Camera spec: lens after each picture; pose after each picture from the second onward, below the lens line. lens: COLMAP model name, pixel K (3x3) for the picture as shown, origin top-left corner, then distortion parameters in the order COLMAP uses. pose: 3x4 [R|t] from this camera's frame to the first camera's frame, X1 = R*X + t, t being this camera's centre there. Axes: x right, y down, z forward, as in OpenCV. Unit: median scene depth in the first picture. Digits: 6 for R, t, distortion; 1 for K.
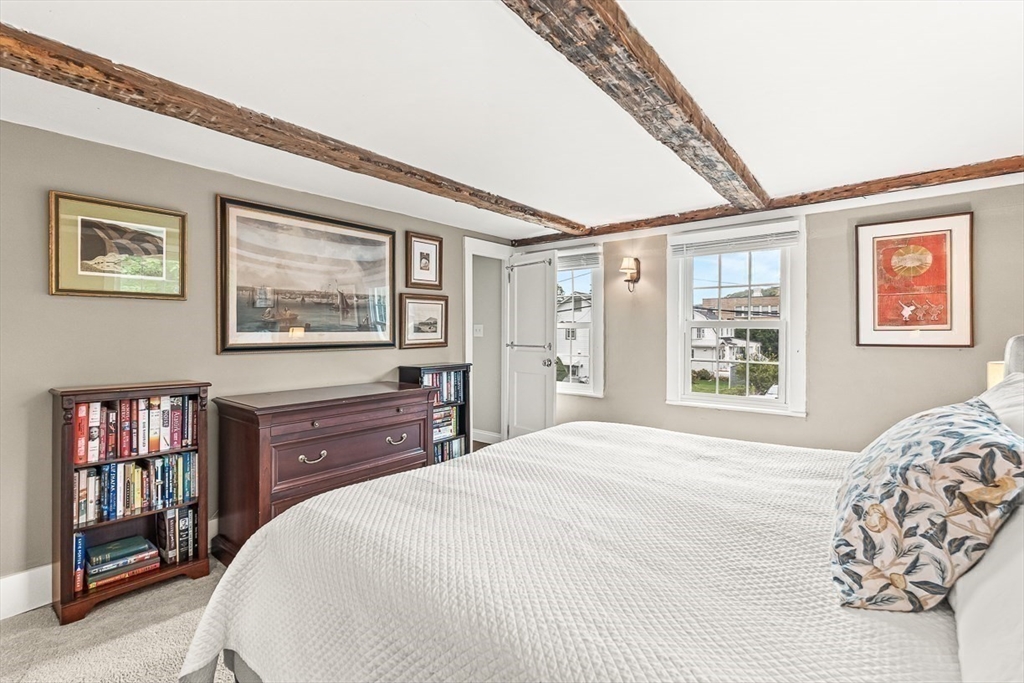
lens RADIAL K [[466.1, 0, 510.7], [0, 466.1, 331.4], [0, 0, 1]] dist [-0.001116, 0.000207]
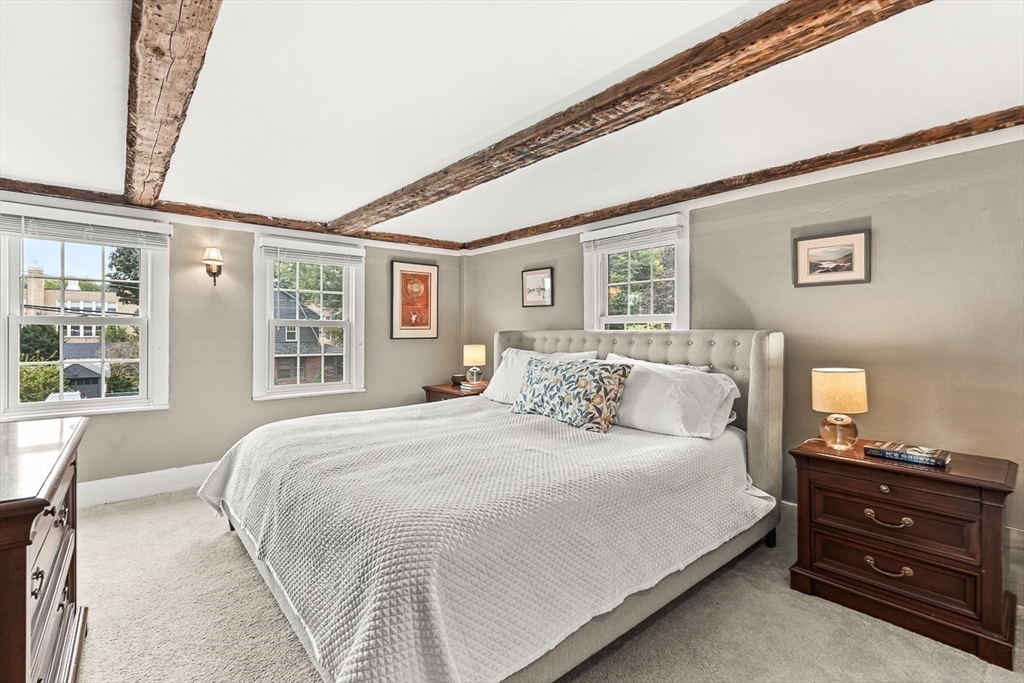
lens RADIAL K [[466.1, 0, 480.0], [0, 466.1, 333.4], [0, 0, 1]] dist [-0.001116, 0.000207]
pose [[0.223707, -0.001434, 0.974655, -0.713519], [-0.001915, 0.999996, 0.001911, 0.008536], [-0.974655, -0.002294, 0.223703, 0.391078]]
